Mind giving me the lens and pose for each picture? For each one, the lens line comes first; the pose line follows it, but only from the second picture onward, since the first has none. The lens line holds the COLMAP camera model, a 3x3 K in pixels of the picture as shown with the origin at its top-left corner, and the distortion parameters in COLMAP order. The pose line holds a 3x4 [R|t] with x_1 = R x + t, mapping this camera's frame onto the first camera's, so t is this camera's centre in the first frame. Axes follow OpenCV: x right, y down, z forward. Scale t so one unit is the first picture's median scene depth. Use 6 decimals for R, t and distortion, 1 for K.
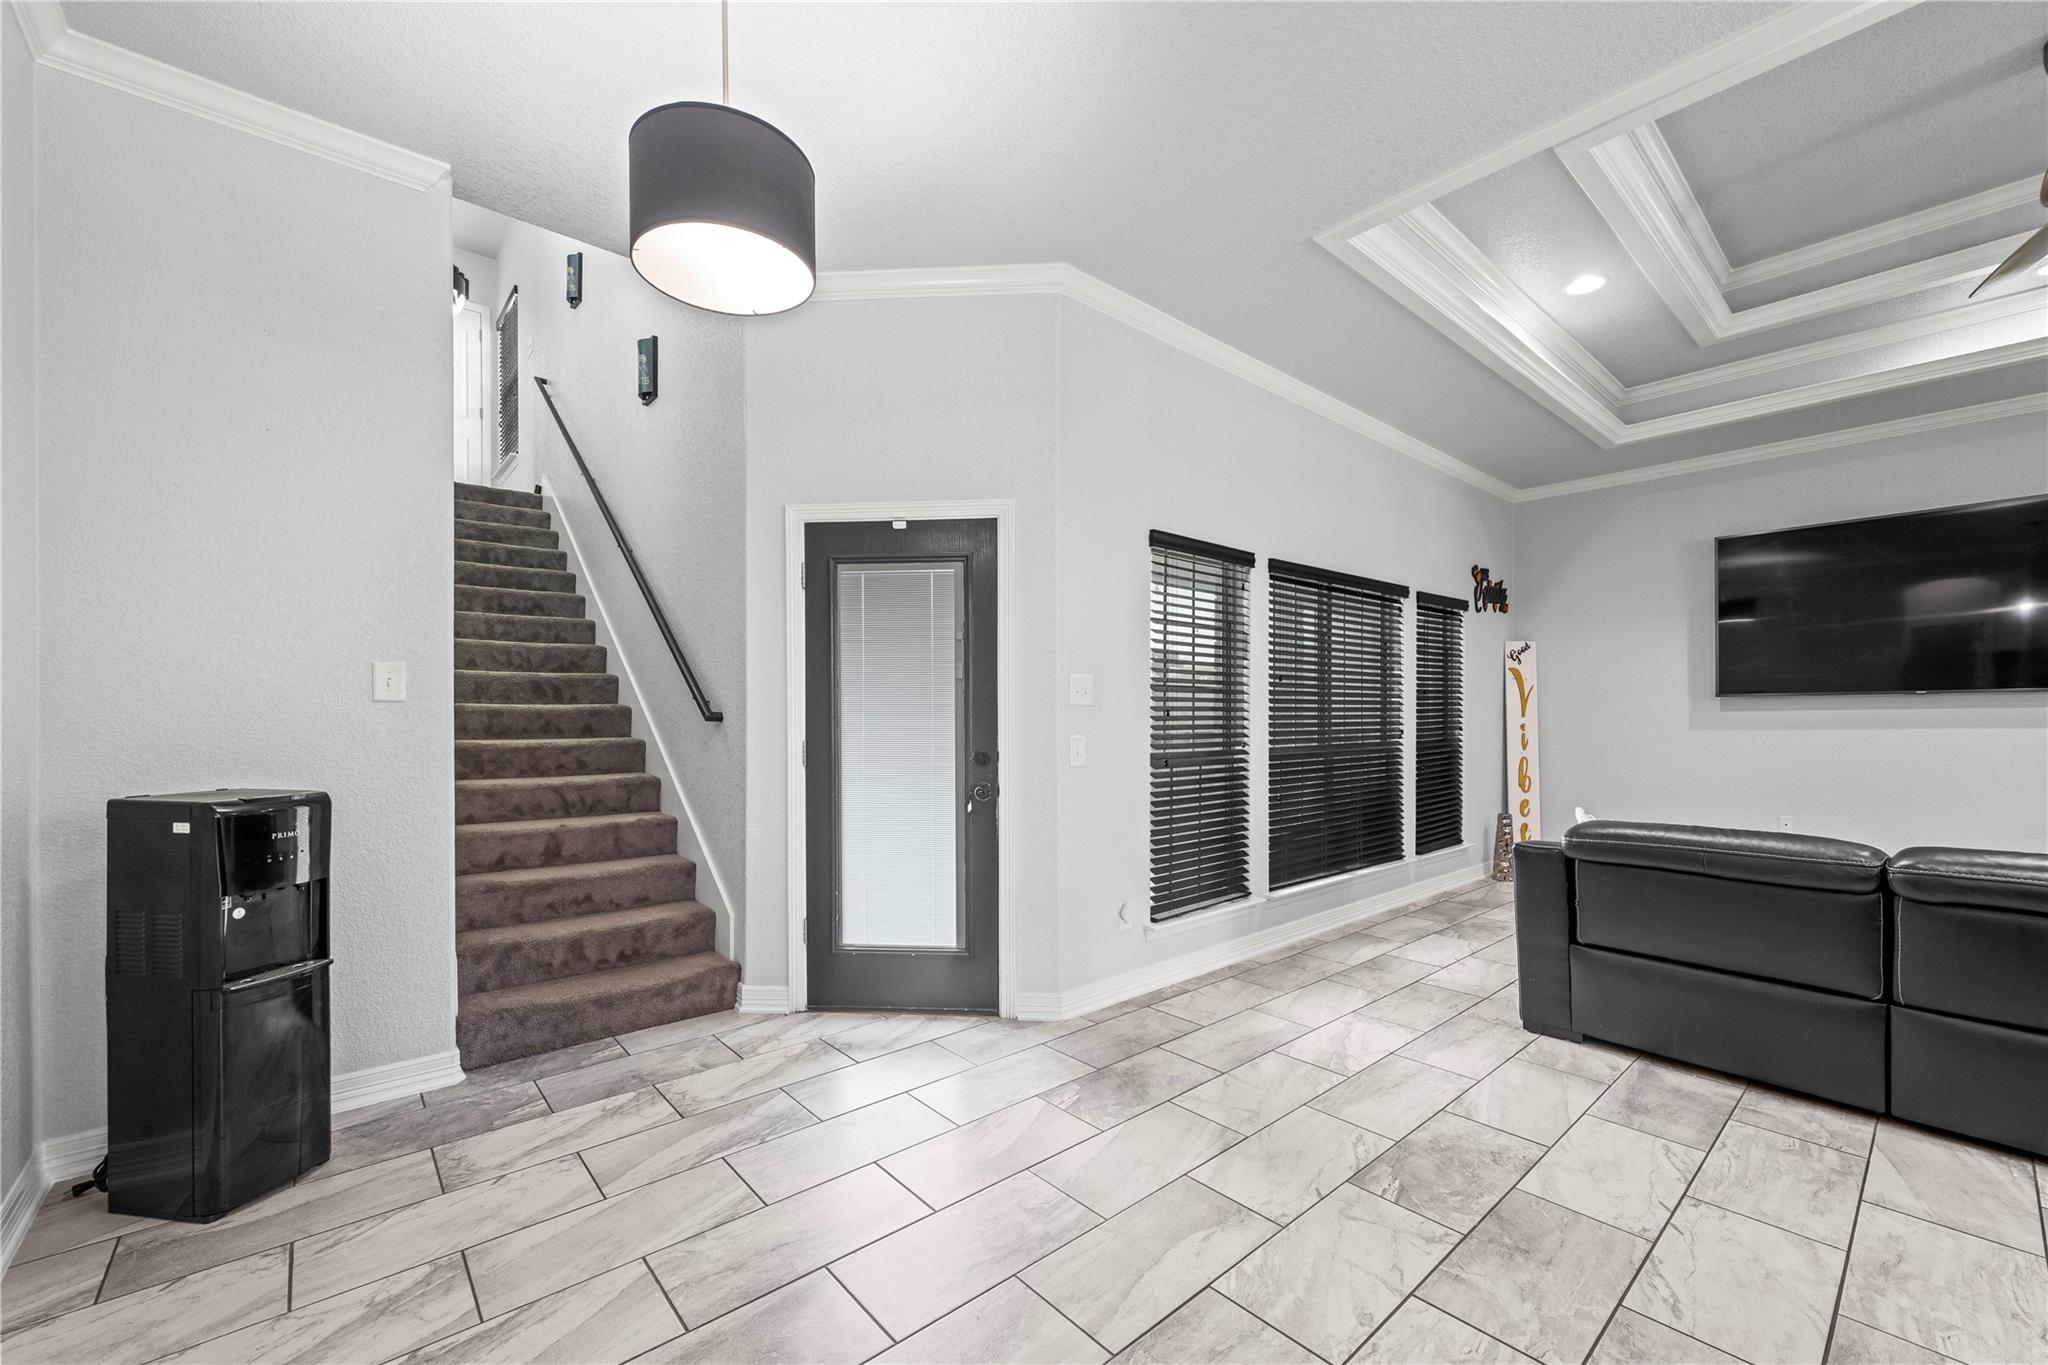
lens RADIAL K [[819.5, 0, 1040.0], [0, 819.5, 710.8], [0, 0, 1]] dist [0.002088, -0.000226]
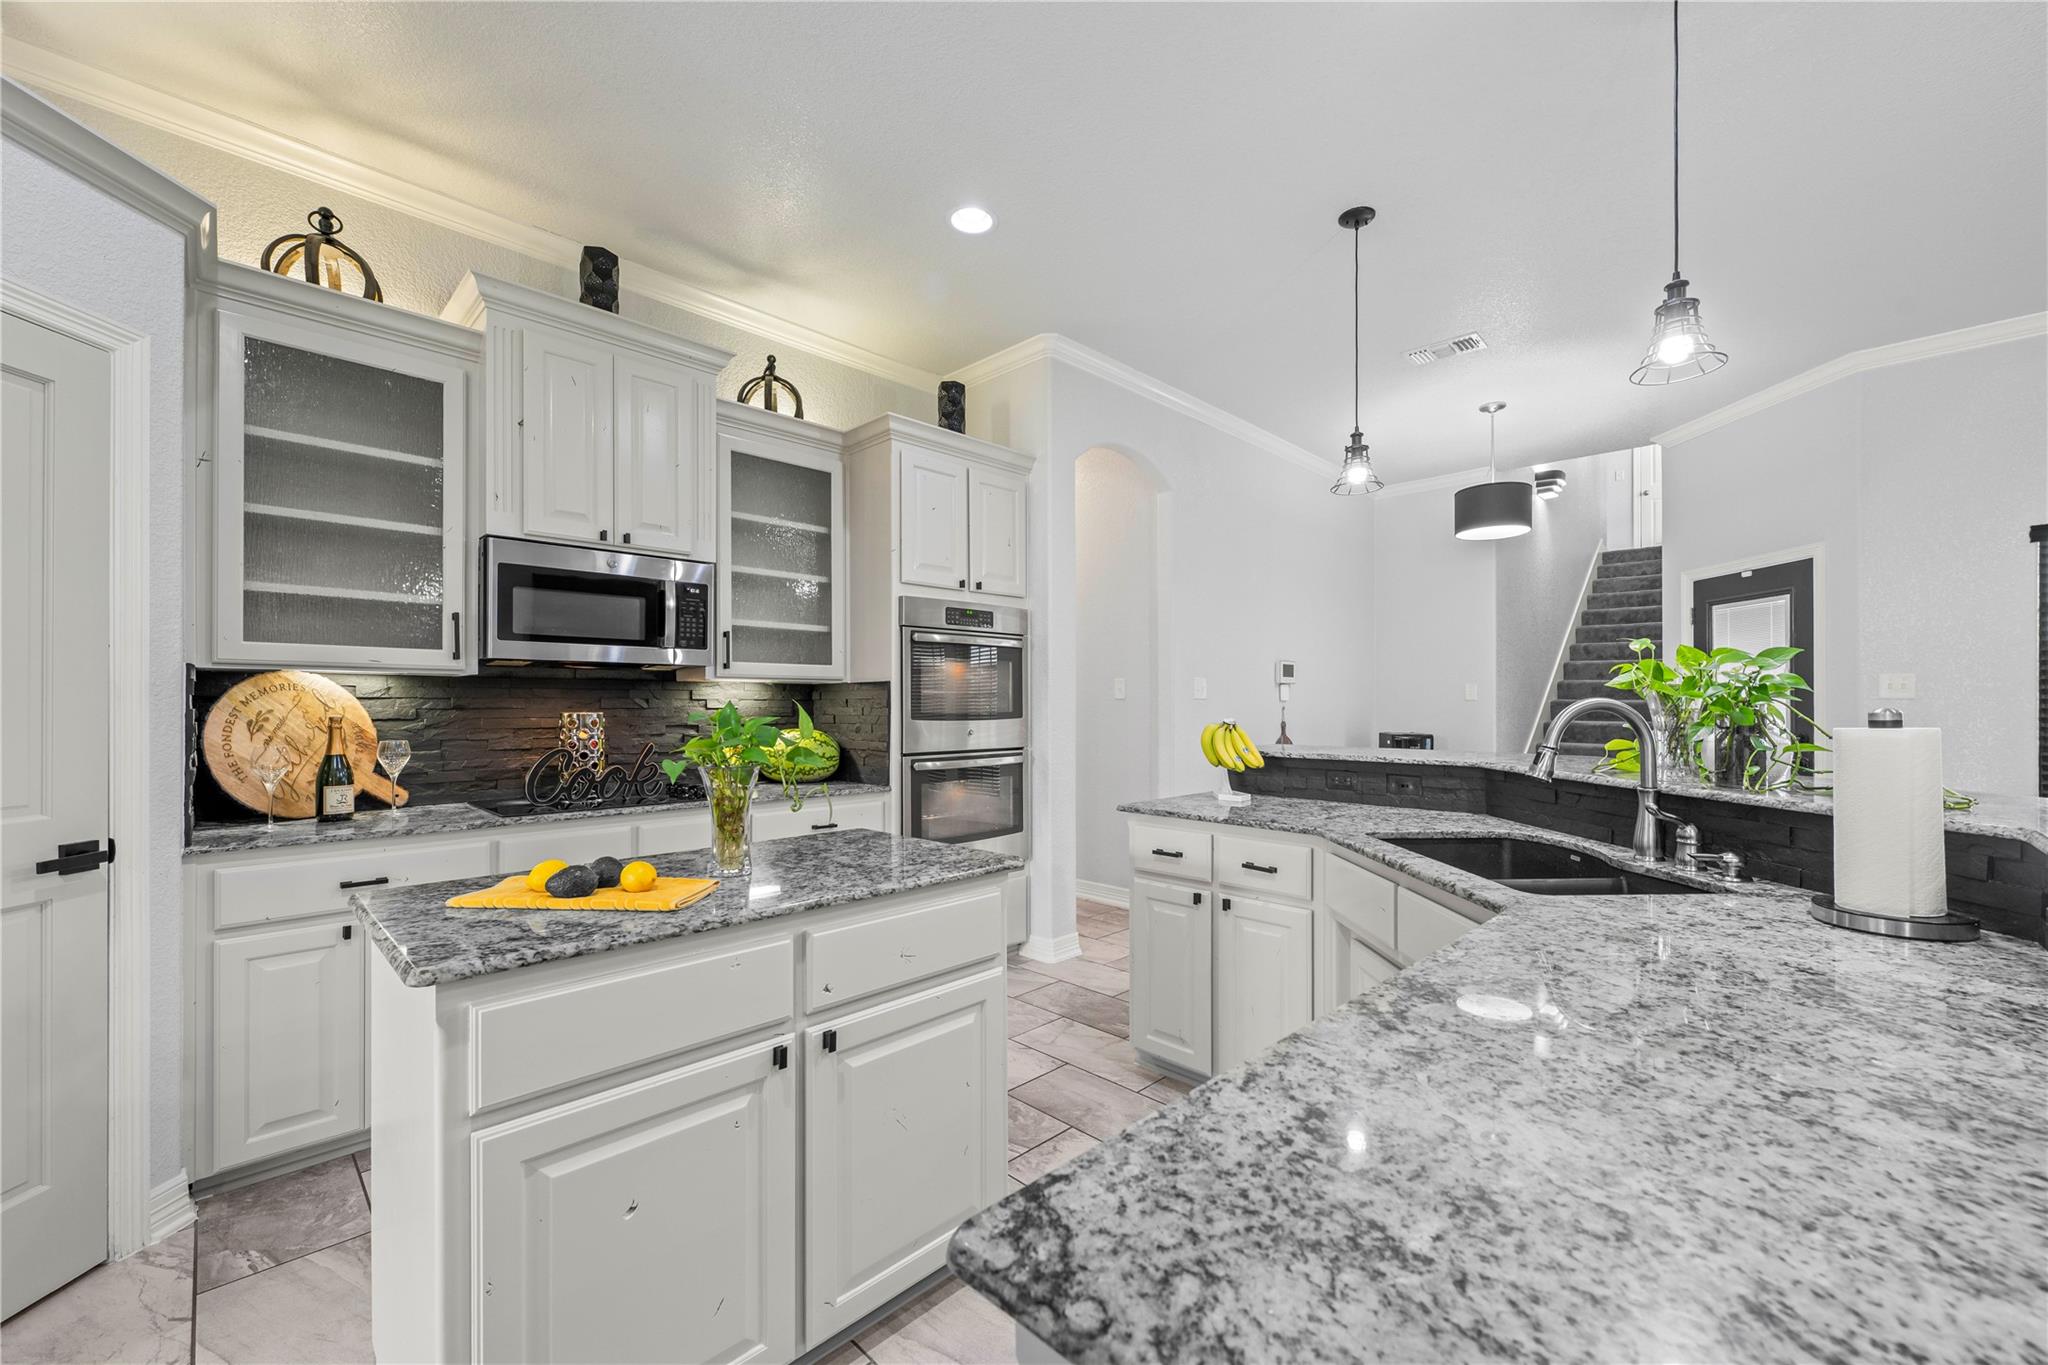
lens RADIAL K [[819.5, 0, 1040.0], [0, 819.5, 710.8], [0, 0, 1]] dist [0.002088, -0.000226]
pose [[0.069099, 0.005958, -0.997592, 1.180434], [0.003635, 0.999974, 0.006224, -0.000972], [0.997603, -0.004057, 0.069076, -0.333148]]
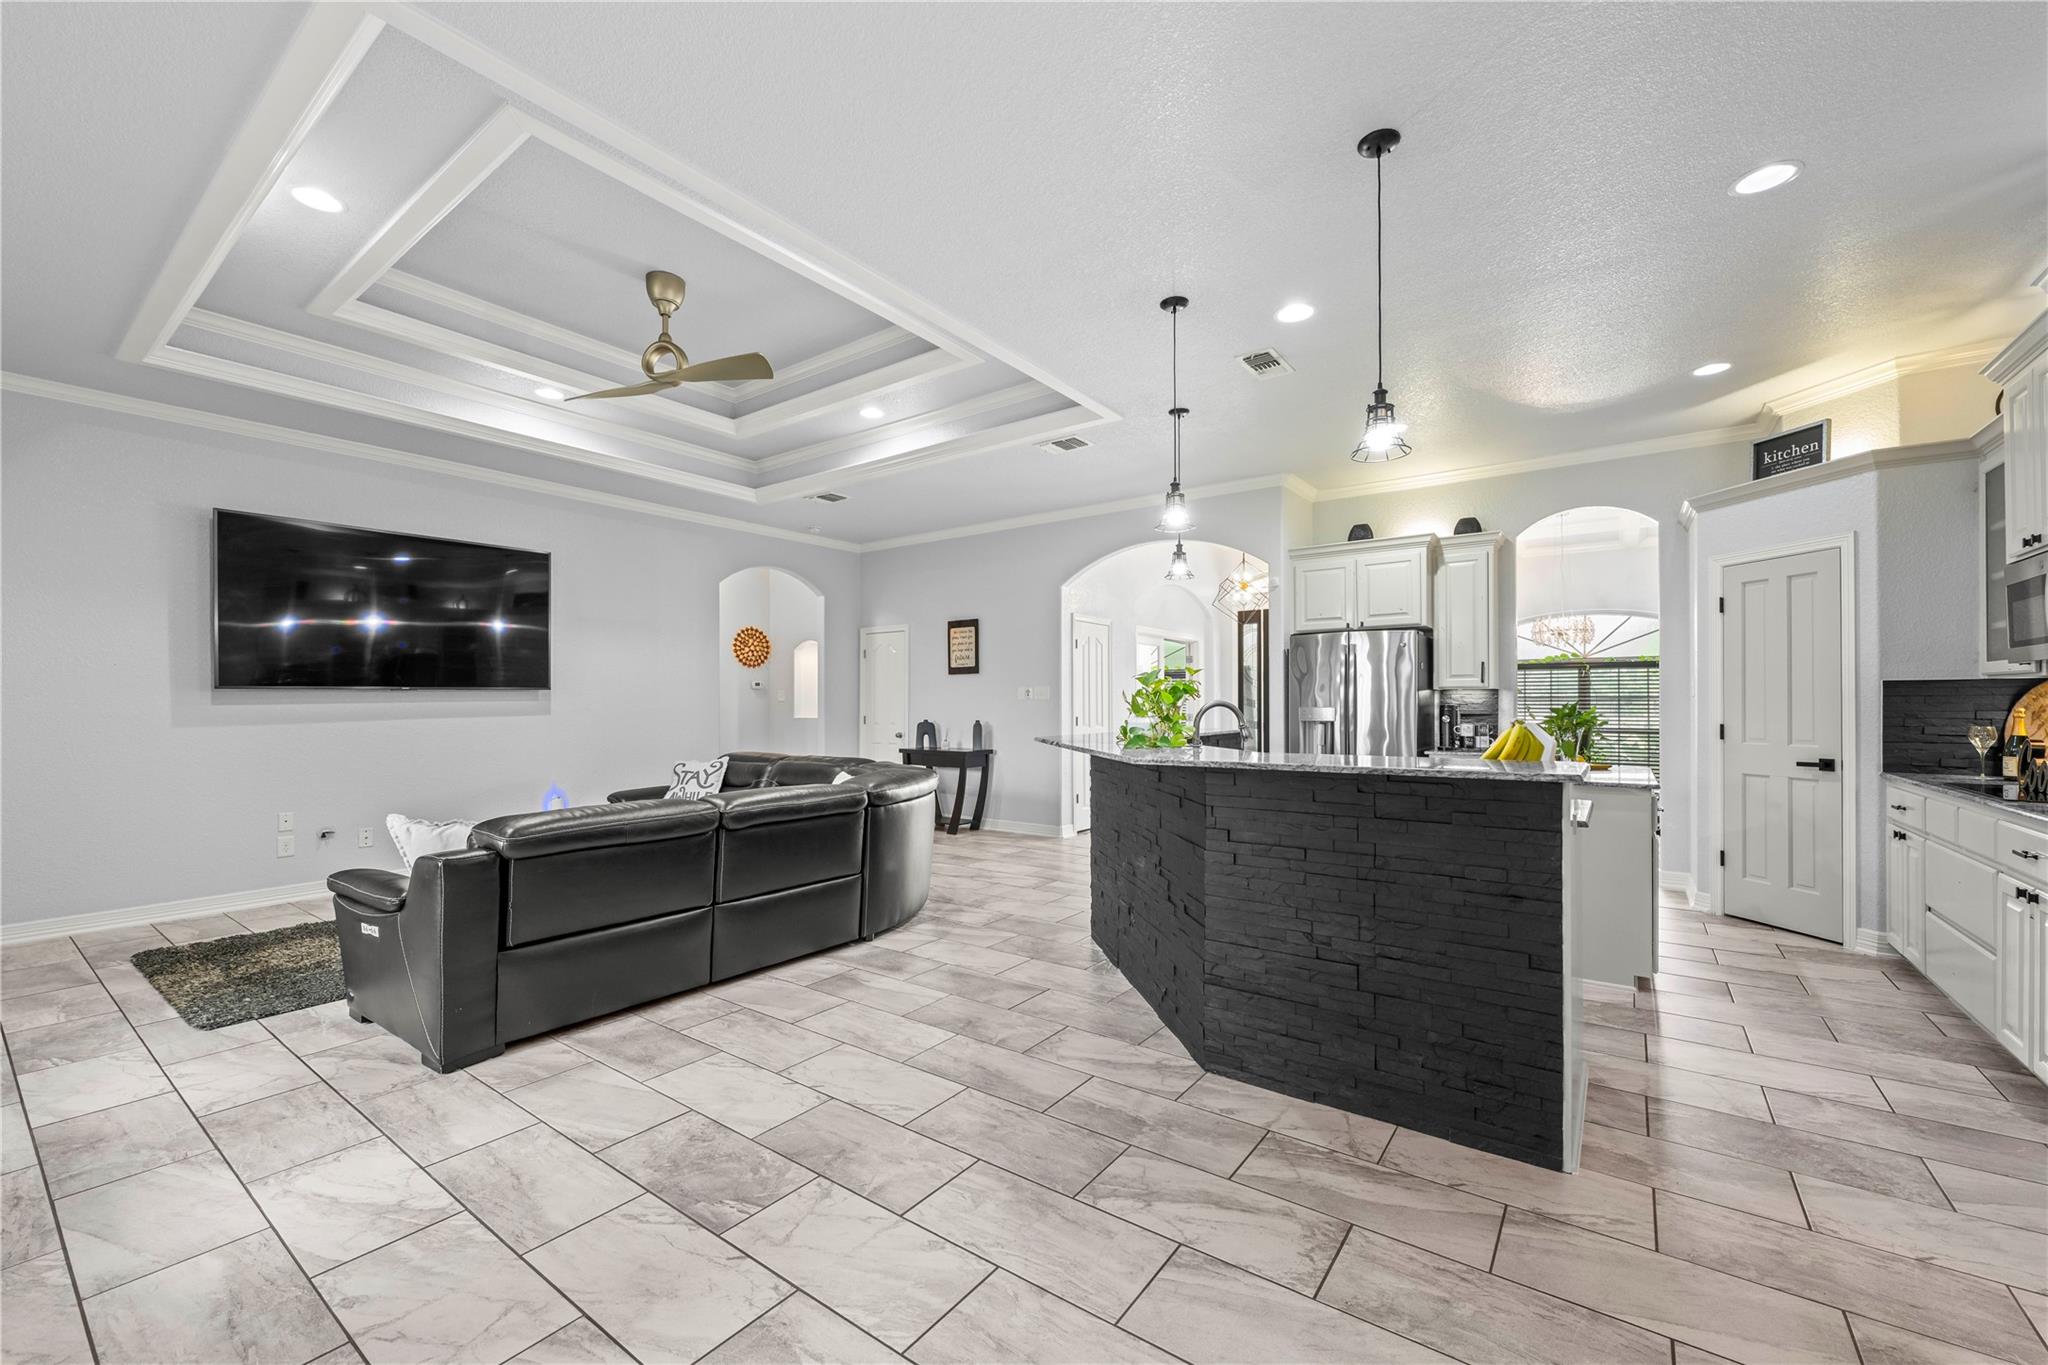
lens RADIAL K [[815.0, 0, 1026.2], [0, 815.0, 699.7], [0, 0, 1]] dist [-0.001027, -0.000244]
pose [[-0.213002, 0.004967, 0.977039, -0.364952], [0.000189, 0.999987, -0.005043, -0.000564], [-0.977052, -0.000890, -0.213000, 0.562786]]
